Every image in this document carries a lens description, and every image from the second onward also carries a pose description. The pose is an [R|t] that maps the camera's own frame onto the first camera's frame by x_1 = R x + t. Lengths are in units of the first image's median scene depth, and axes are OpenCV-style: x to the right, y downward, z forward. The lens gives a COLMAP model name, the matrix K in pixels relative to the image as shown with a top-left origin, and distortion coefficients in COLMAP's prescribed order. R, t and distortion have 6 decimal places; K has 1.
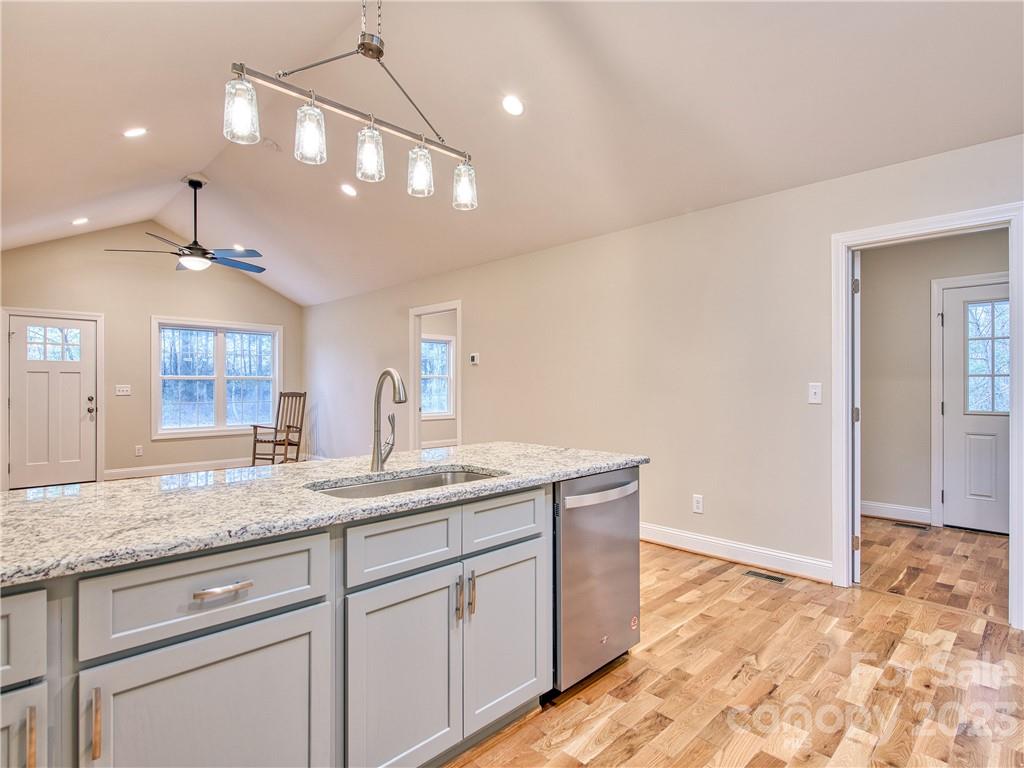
lens RADIAL K [[533.8, 0, 506.3], [0, 533.8, 380.6], [0, 0, 1]] dist [-0.010853, -0.005309]
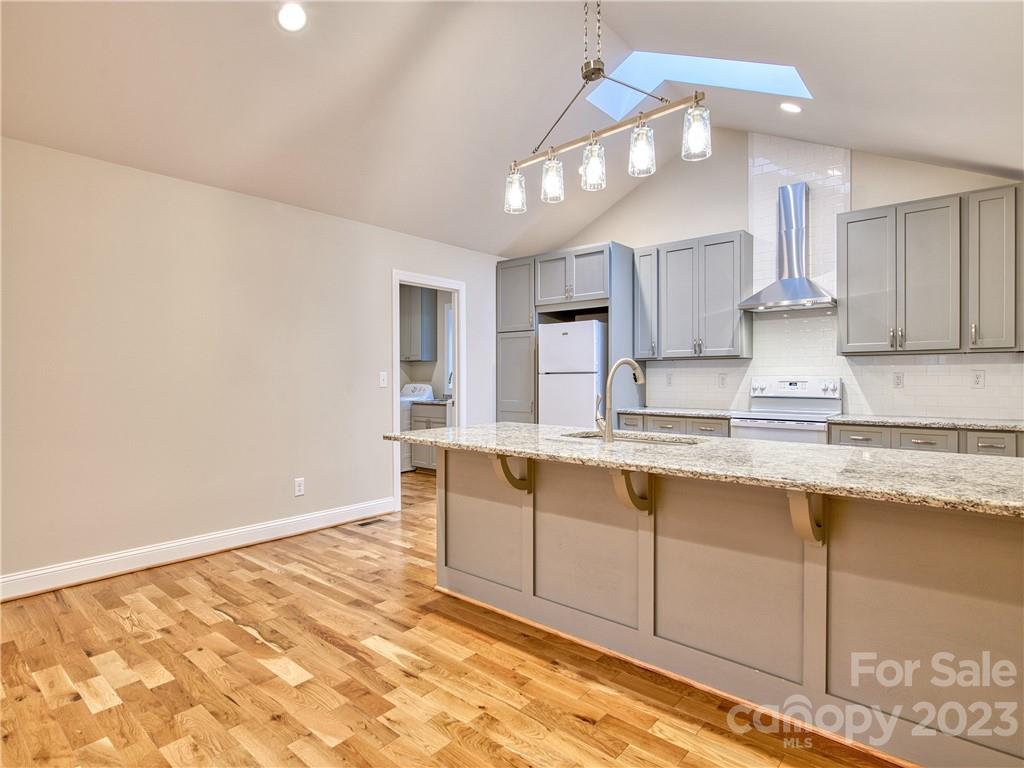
lens RADIAL K [[533.8, 0, 513.4], [0, 533.8, 384.4], [0, 0, 1]] dist [-0.010853, -0.005309]
pose [[-0.098531, -0.012083, 0.995061, -0.625889], [-0.011450, 0.999874, 0.011008, 0.011862], [-0.995068, -0.010309, -0.098656, 0.596176]]
